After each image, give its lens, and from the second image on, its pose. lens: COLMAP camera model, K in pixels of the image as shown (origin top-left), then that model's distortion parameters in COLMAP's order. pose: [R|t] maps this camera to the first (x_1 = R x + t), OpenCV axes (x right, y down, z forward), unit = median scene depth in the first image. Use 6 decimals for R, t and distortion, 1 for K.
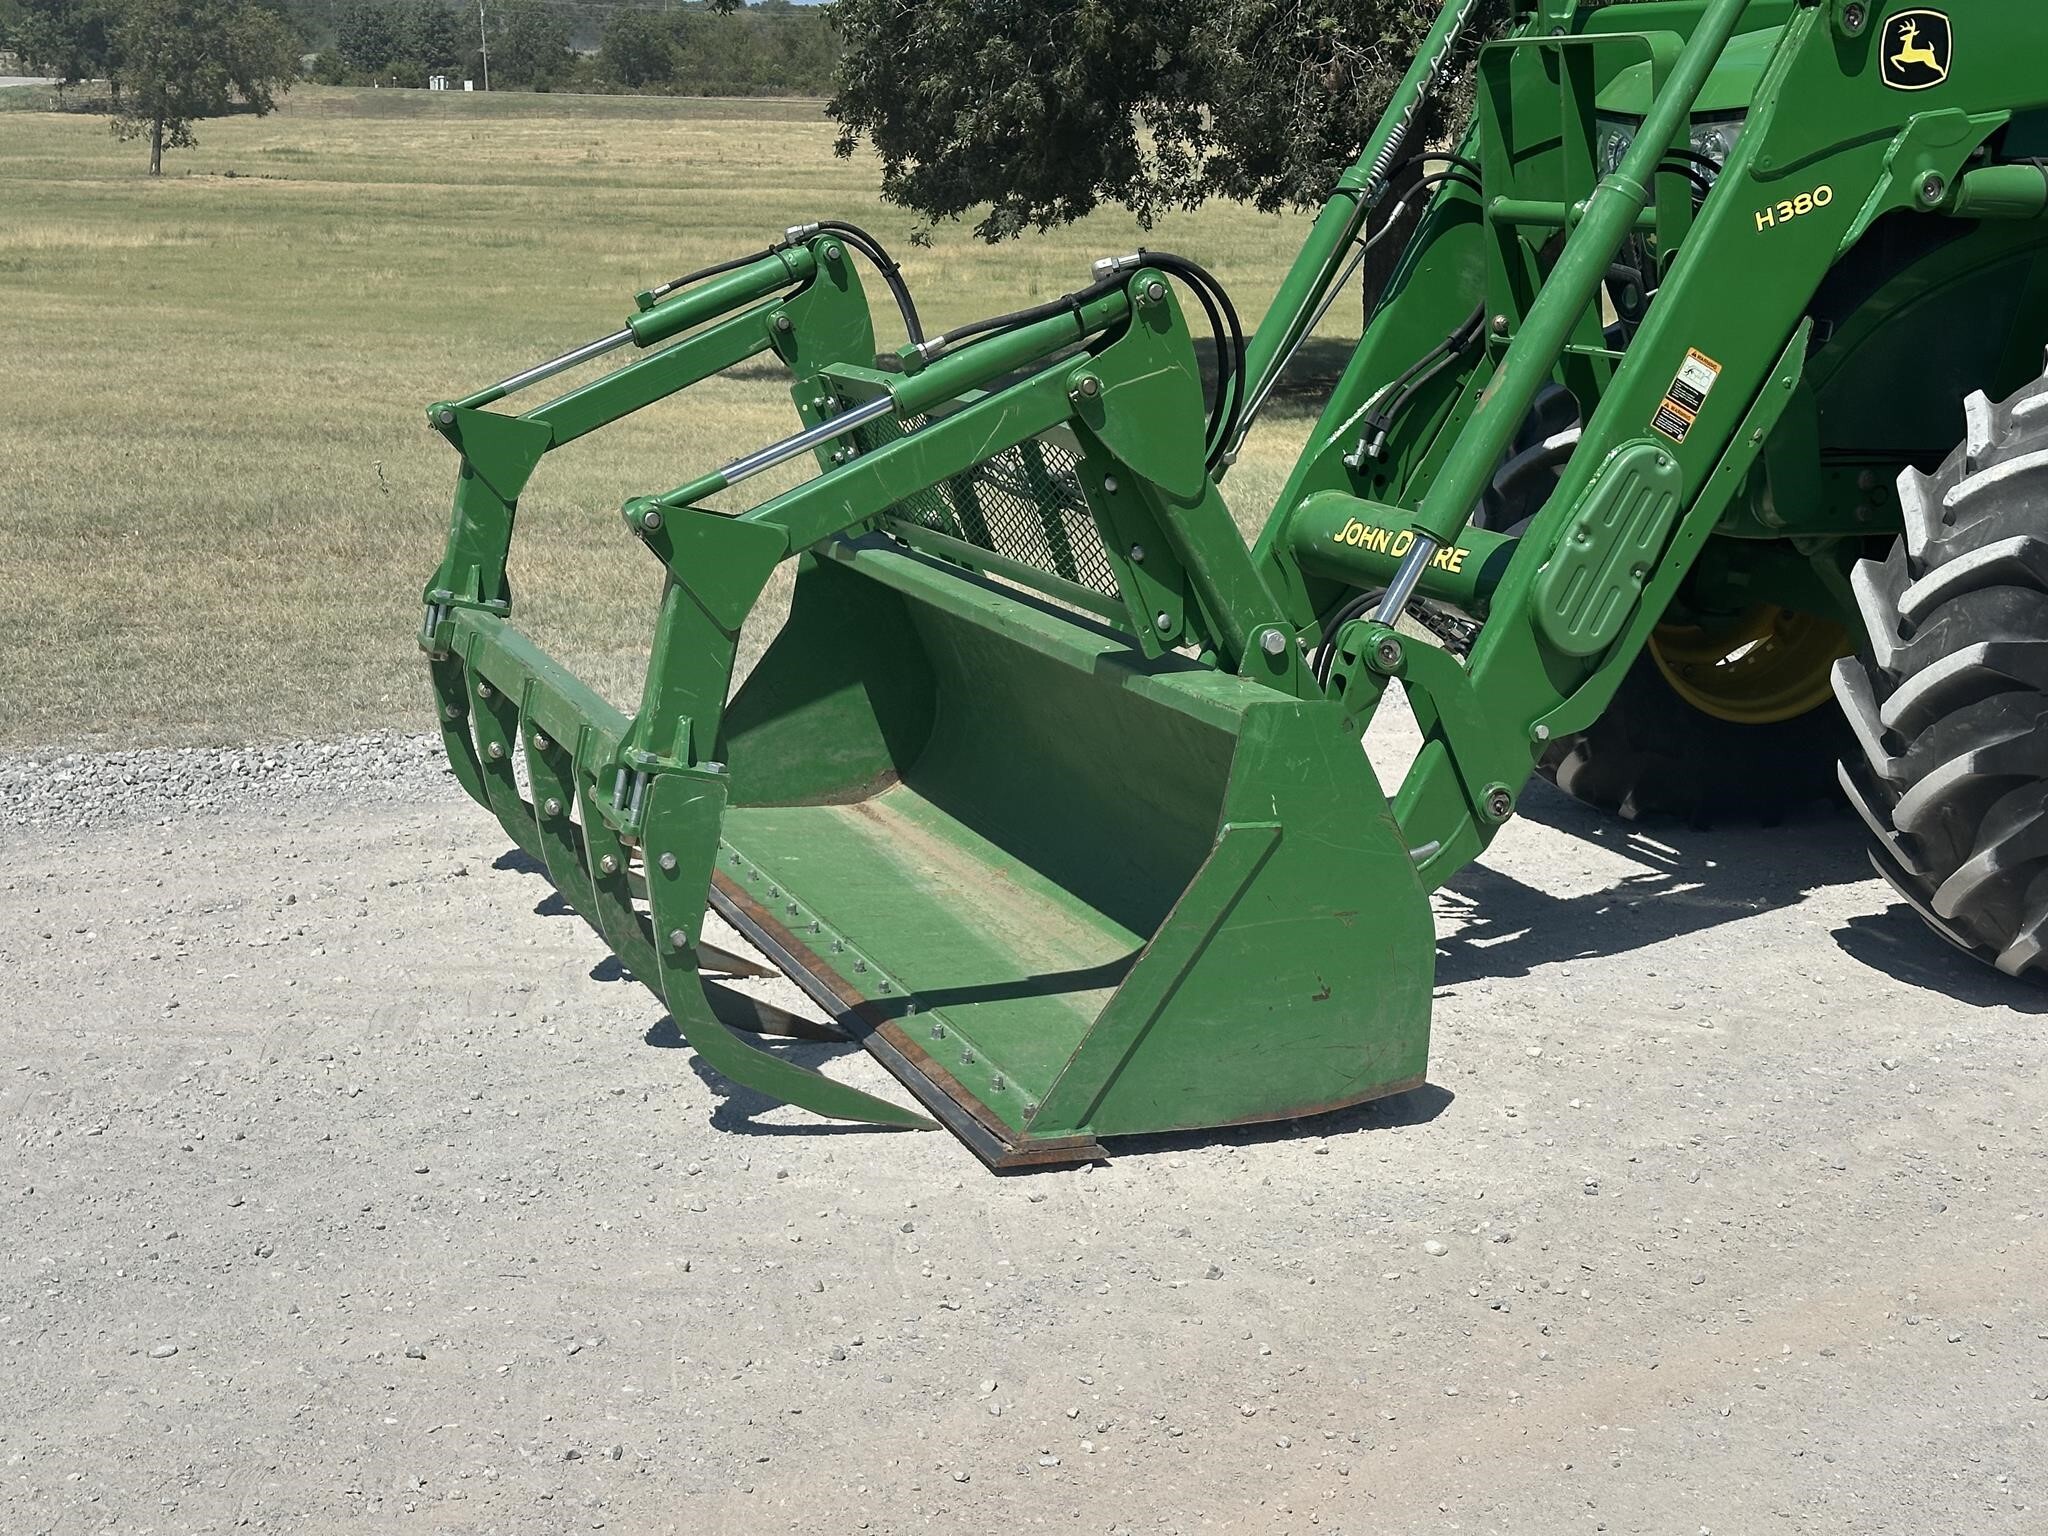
lens RADIAL K [[2843.0, 0, 1048.3], [0, 2843.0, 760.6], [0, 0, 1]] dist [0.190119, -0.326266]
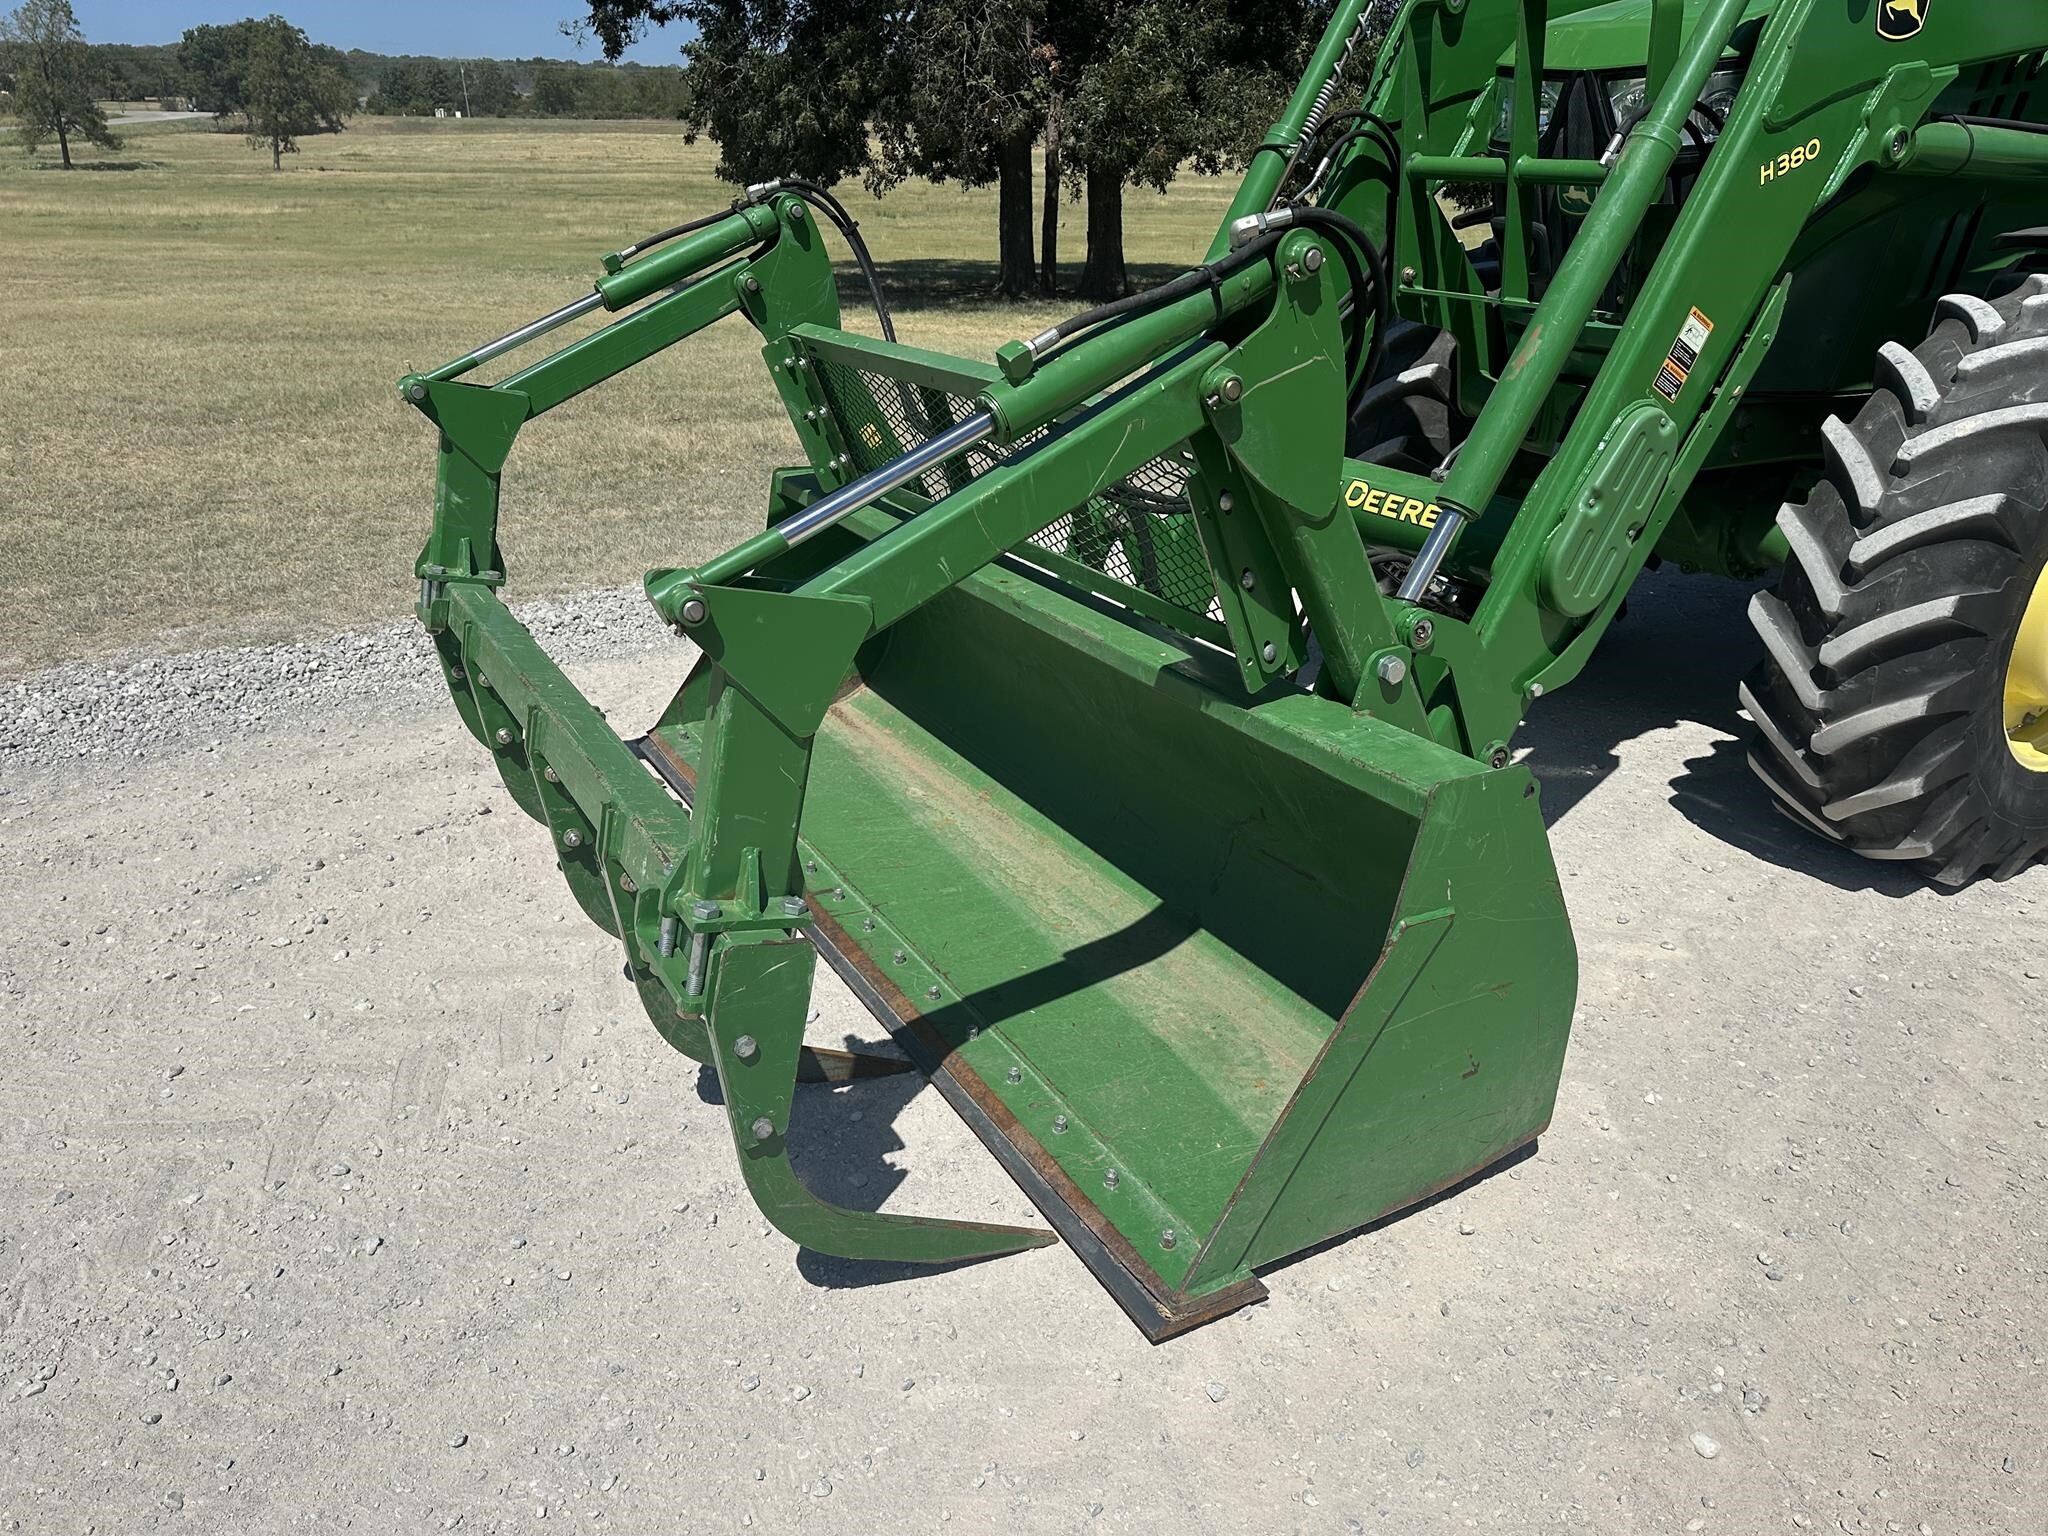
lens RADIAL K [[1449.8, 0, 1023.9], [0, 1449.8, 771.7], [0, 0, 1]] dist [0.016896, -0.022528]
pose [[0.989187, -0.059694, 0.133958, -0.076742], [0.032753, 0.980264, 0.194963, -0.080399], [-0.142952, -0.188467, 0.971620, 0.450073]]
